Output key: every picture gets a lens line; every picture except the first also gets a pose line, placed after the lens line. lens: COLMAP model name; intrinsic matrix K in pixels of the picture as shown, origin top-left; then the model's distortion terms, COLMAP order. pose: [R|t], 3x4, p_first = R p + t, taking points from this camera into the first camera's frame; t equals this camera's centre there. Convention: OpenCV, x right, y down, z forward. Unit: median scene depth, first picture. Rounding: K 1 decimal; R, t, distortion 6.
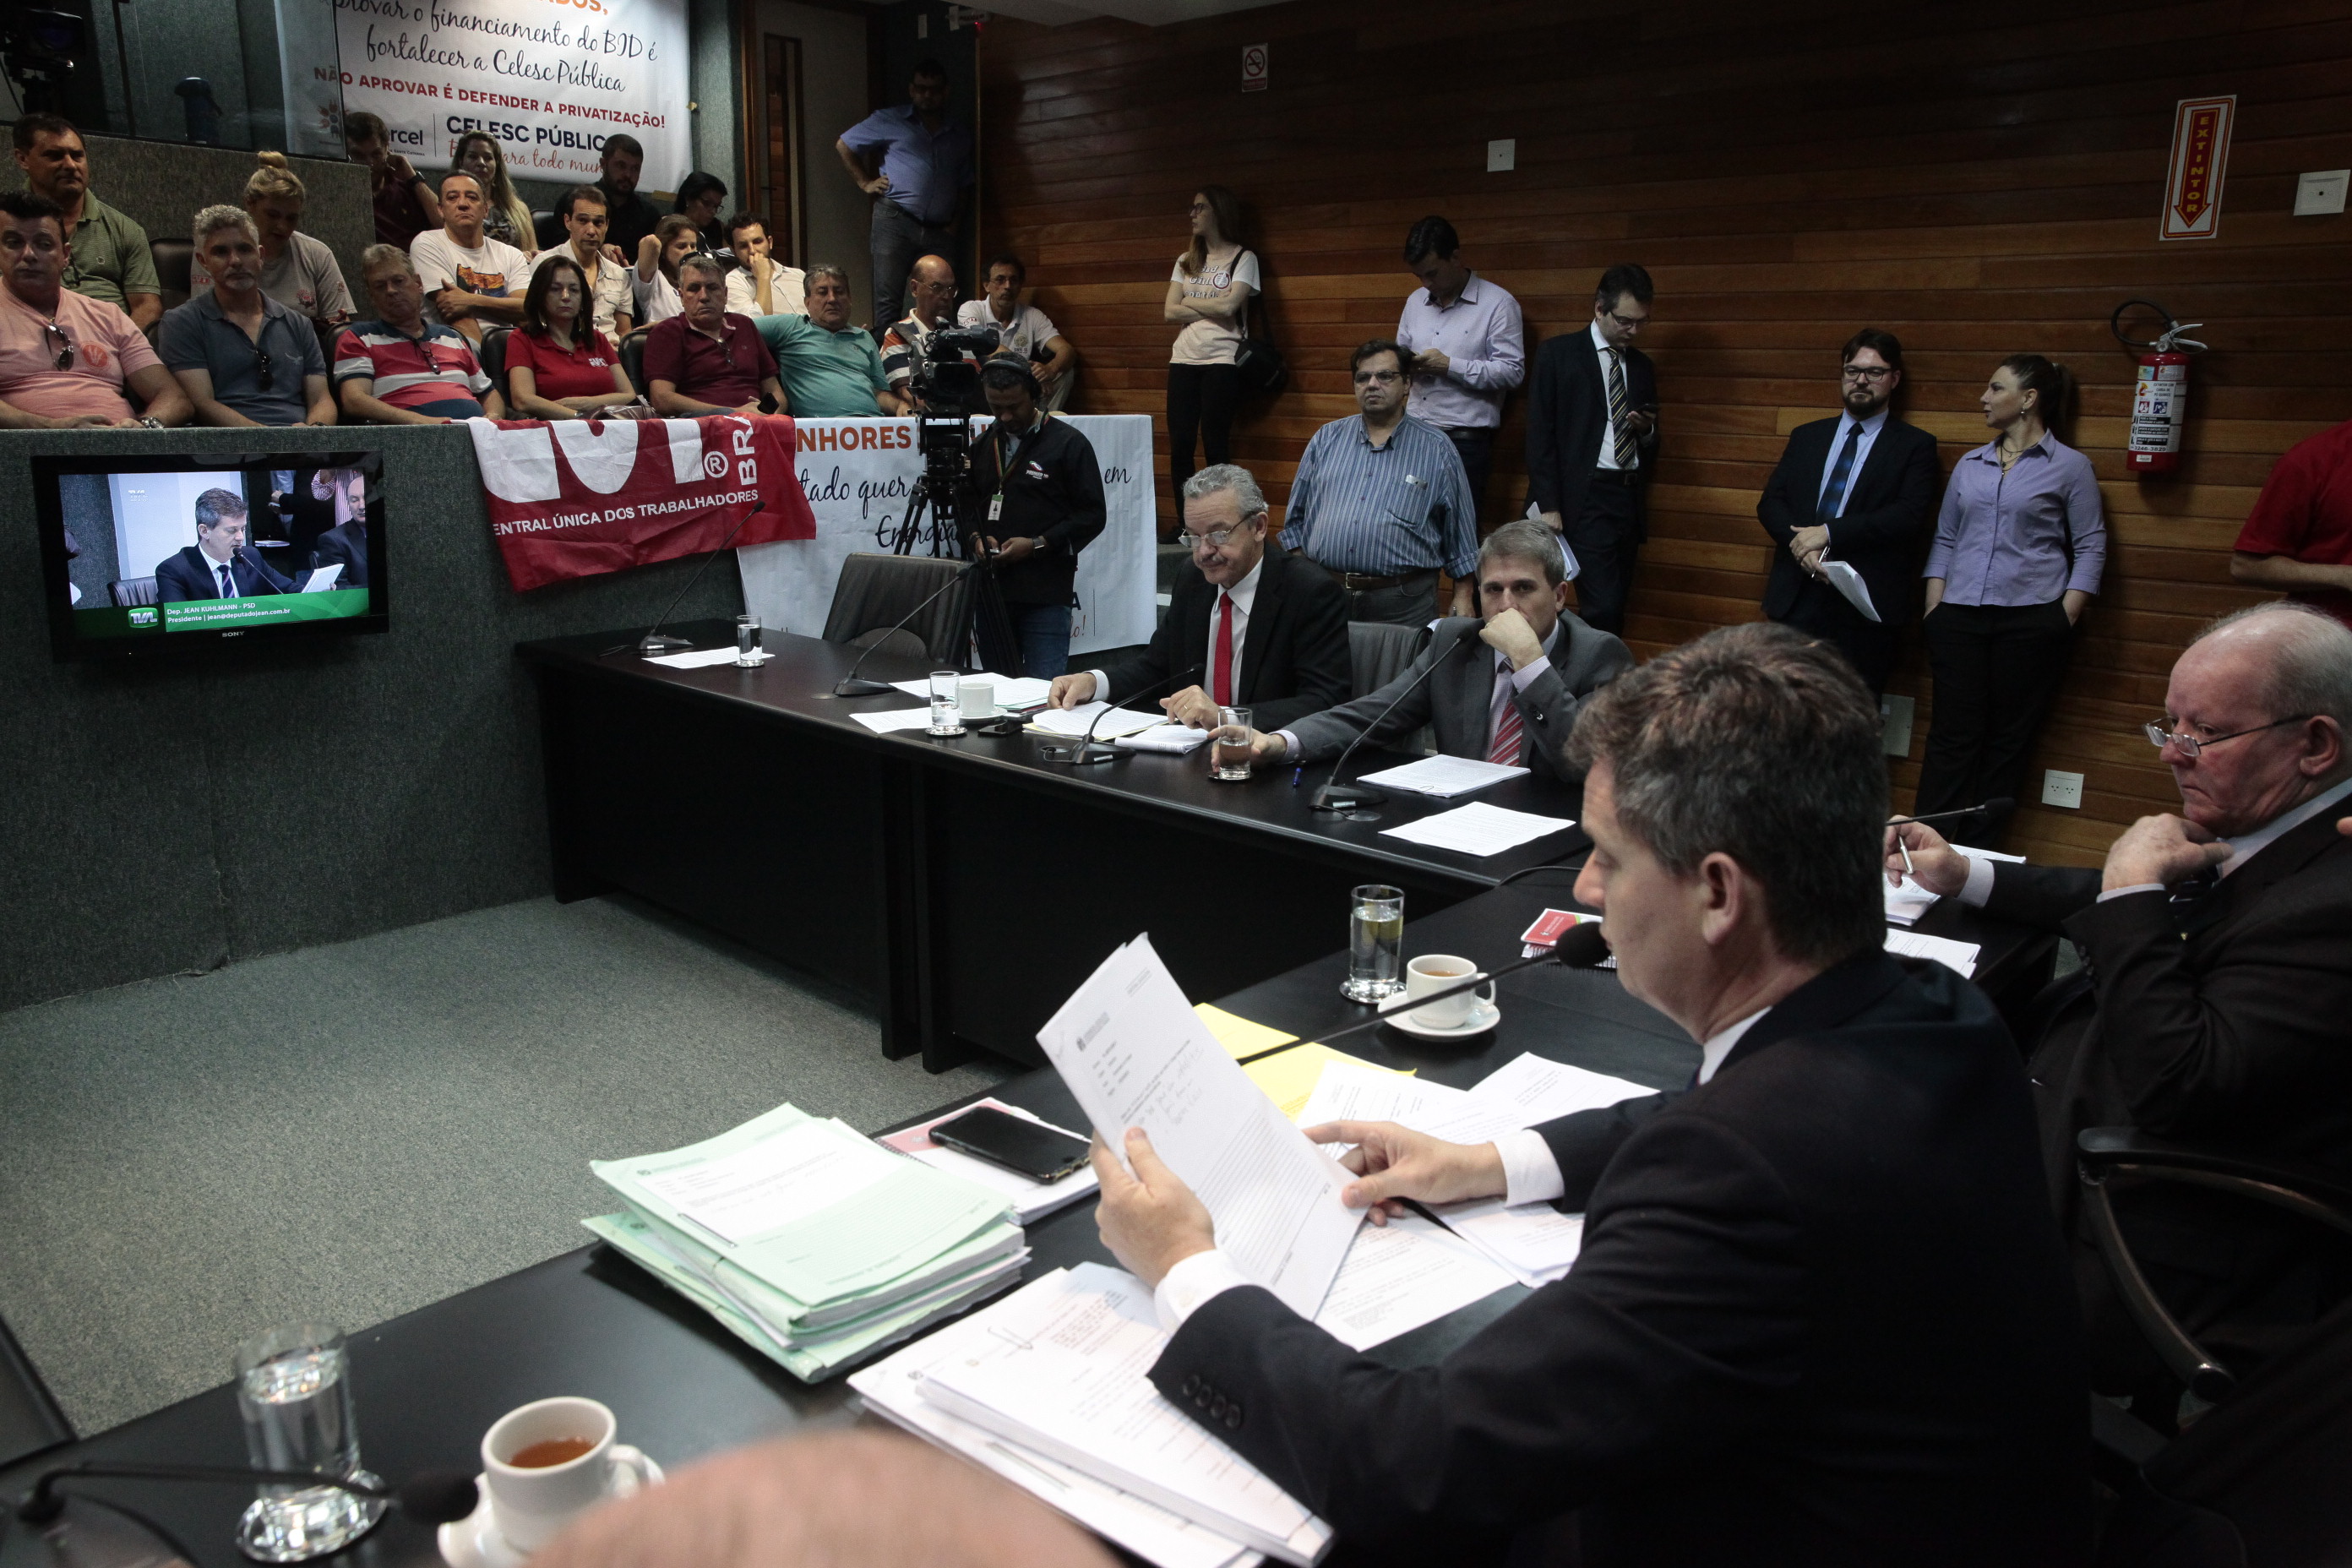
lens RADIAL K [[1663.0, 0, 1181.1], [0, 1663.0, 798.6], [0, 0, 1]] dist [-0.107450, 0.094199]
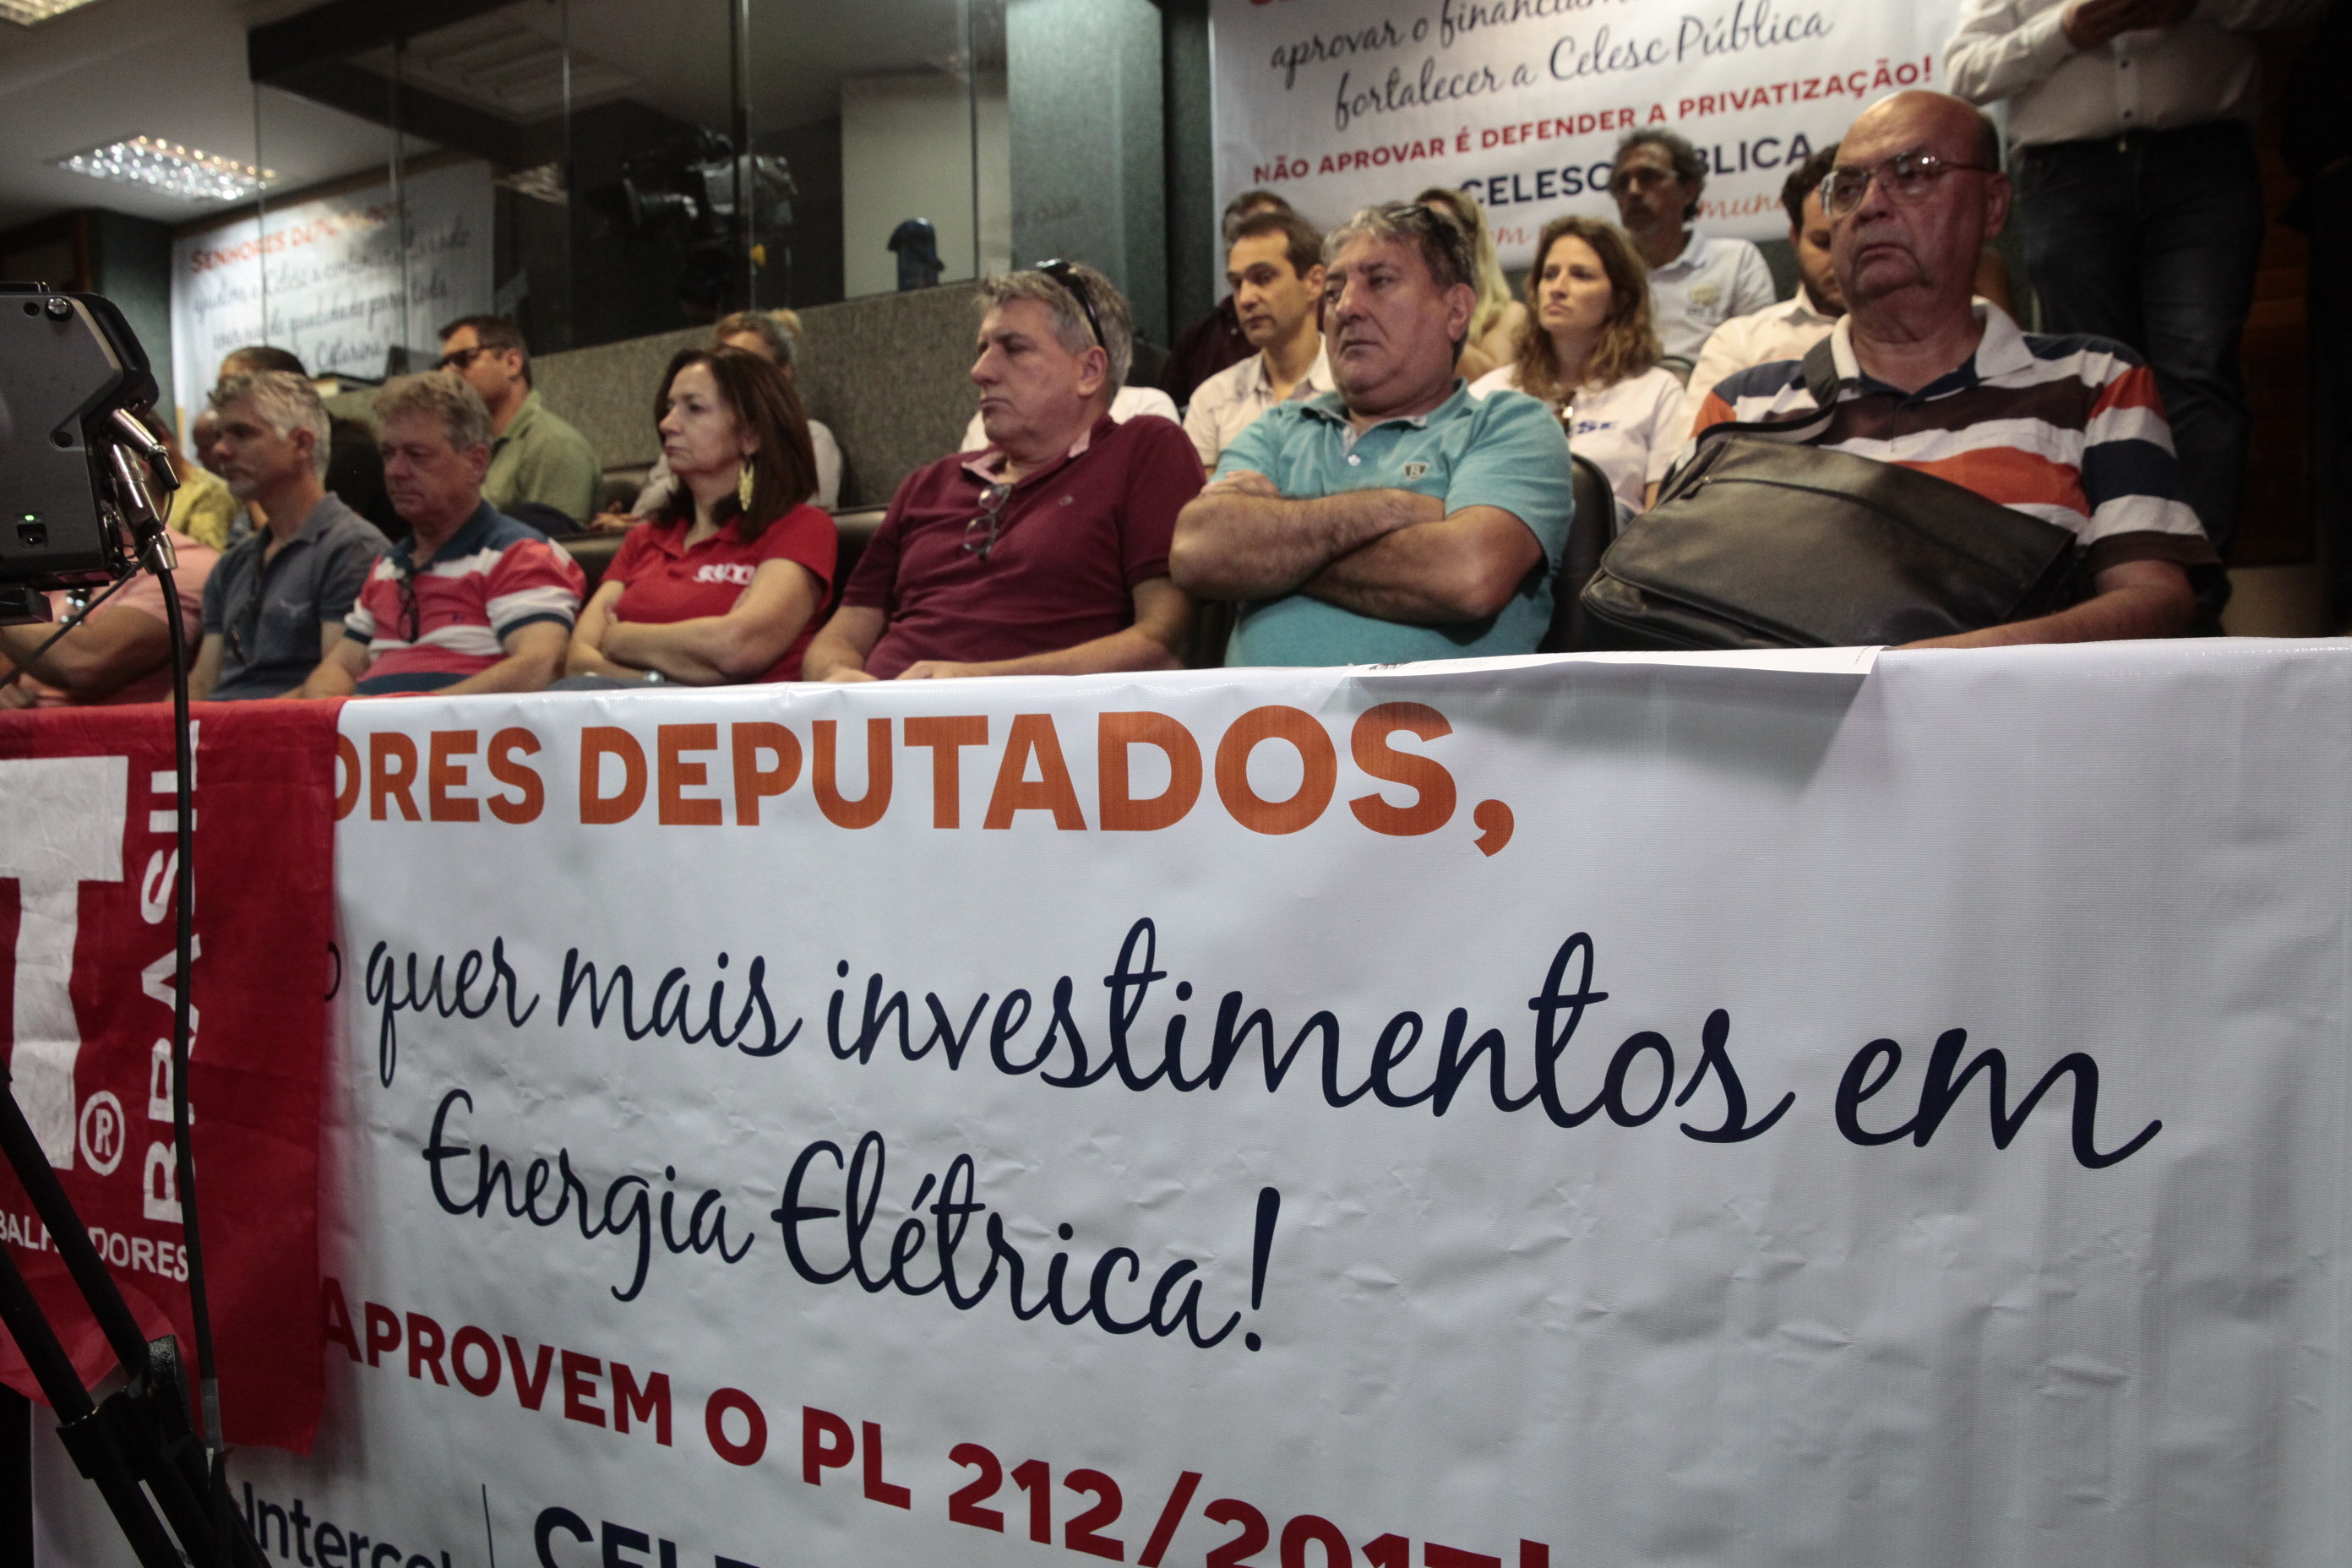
lens RADIAL K [[1603.5, 0, 1168.6], [0, 1603.5, 789.1], [0, 0, 1]] dist [-0.106903, 0.075665]
pose [[0.268899, 0.033130, -0.962598, 0.080764], [-0.208169, 0.977786, -0.024499, -0.254847], [0.940404, 0.206970, 0.269822, 1.133371]]
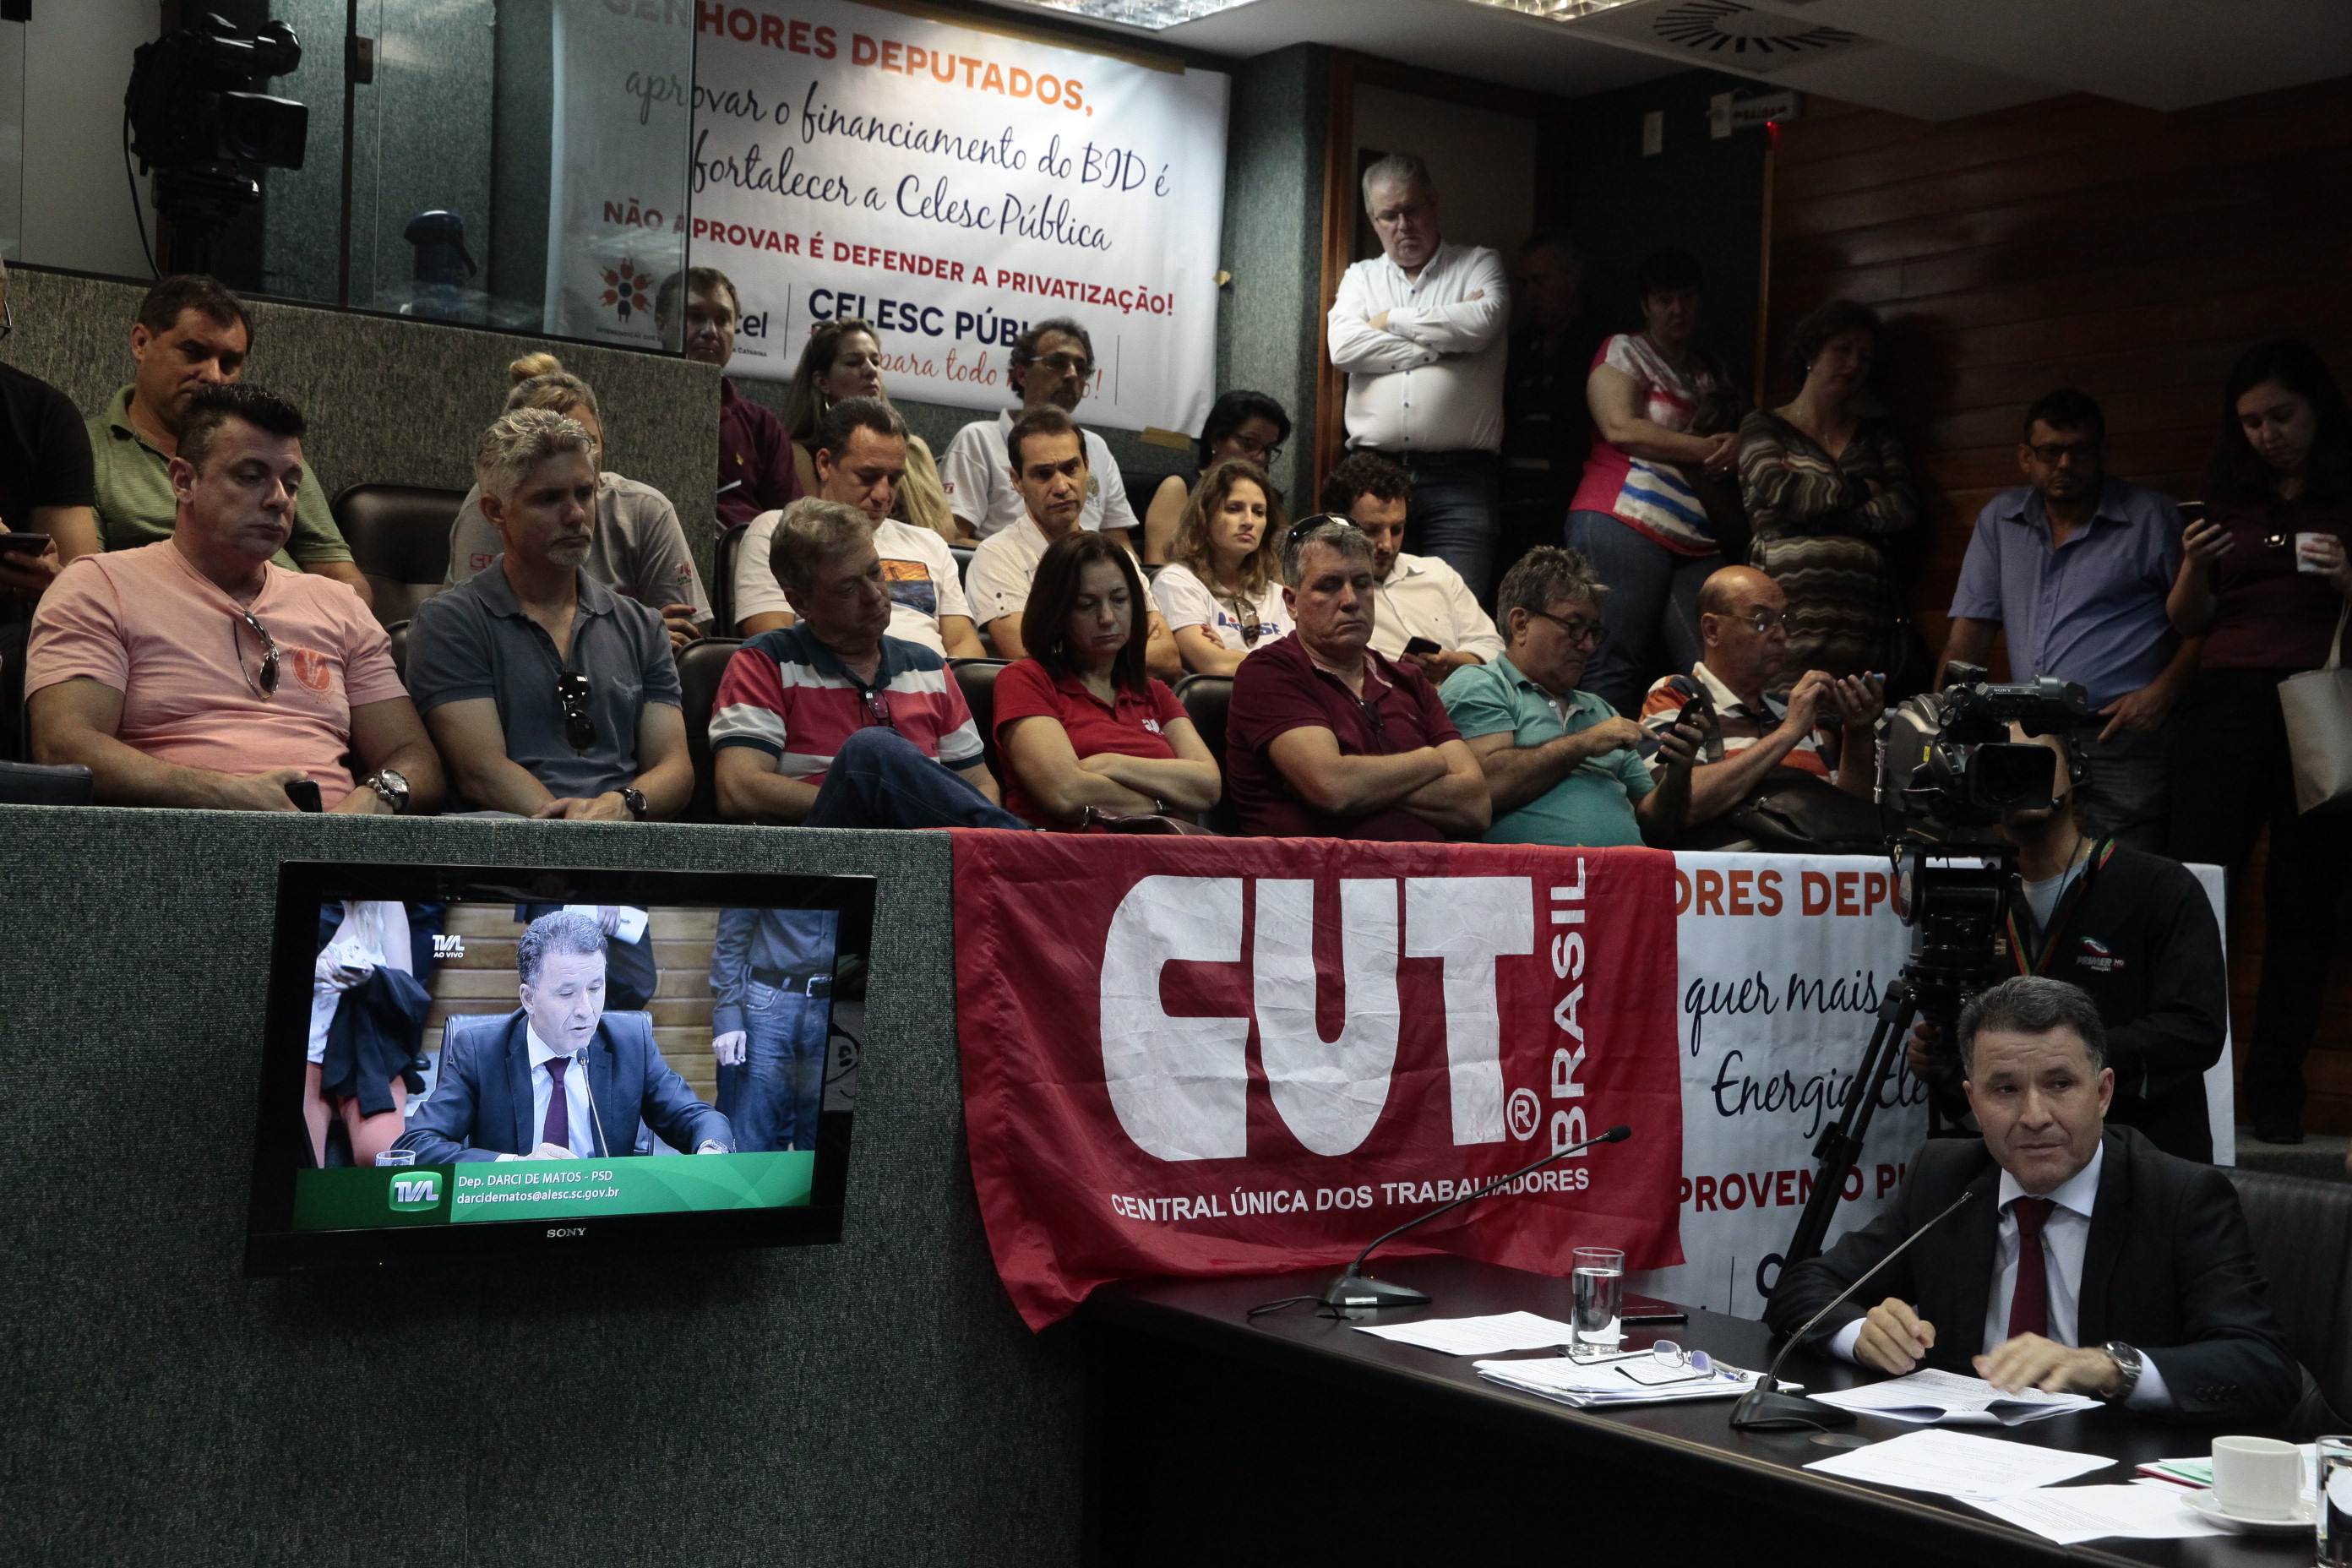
lens RADIAL K [[3155.5, 0, 1176.0], [0, 3155.5, 784.0], [0, 0, 1]] dist [0.069609, 0.107125]
pose [[0.981606, 0.018282, -0.190041, -0.180257], [-0.065882, 0.966696, -0.247304, -0.006523], [0.179191, 0.255275, 0.950119, 0.072370]]
